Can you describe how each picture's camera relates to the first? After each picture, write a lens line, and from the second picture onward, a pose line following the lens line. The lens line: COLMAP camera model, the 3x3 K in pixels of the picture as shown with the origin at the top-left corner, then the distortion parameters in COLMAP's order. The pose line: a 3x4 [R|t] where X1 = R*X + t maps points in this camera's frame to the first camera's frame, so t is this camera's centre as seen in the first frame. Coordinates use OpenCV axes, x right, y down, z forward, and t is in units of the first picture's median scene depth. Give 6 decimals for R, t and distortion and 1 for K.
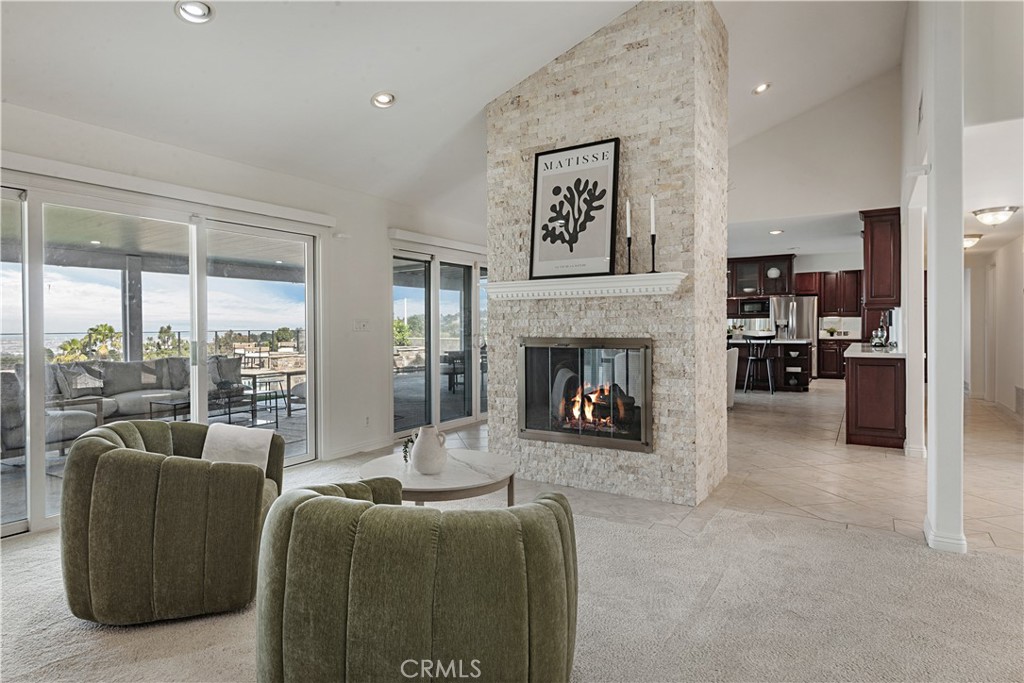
lens RADIAL K [[571.4, 0, 512.0], [0, 571.4, 341.5], [0, 0, 1]] dist [0.002213, -0.000078]
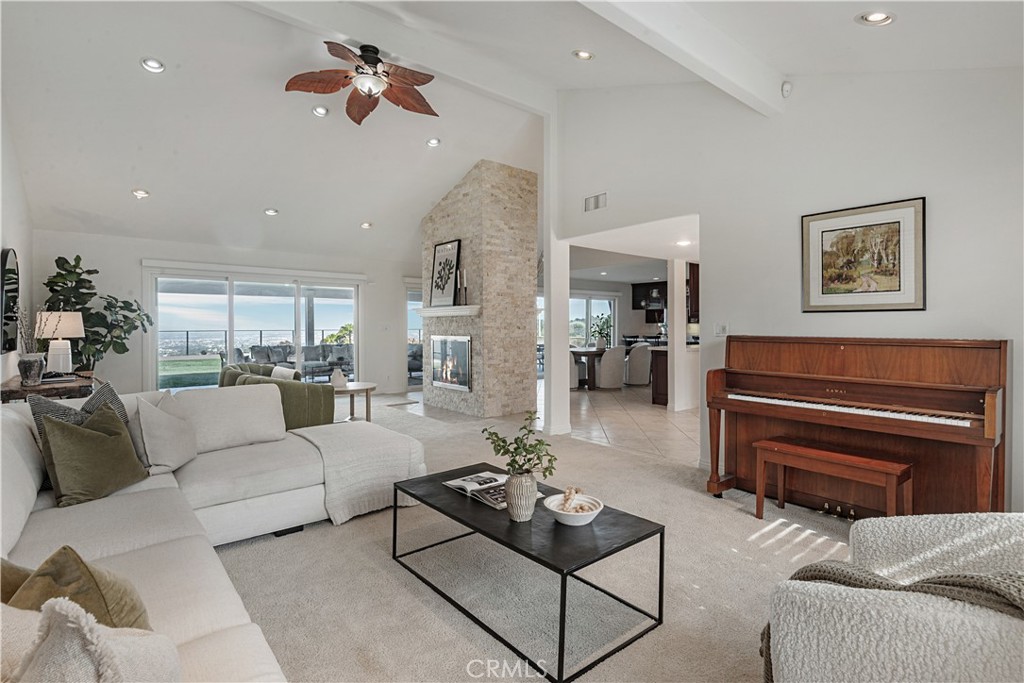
lens RADIAL K [[499.9, 0, 512.0], [0, 499.9, 341.5], [0, 0, 1]] dist [-0.001131, -0.000020]
pose [[0.950430, 0.016796, -0.310484, 0.904174], [-0.015467, 0.999858, 0.006743, -0.001428], [0.310553, -0.001606, 0.950555, -0.639515]]
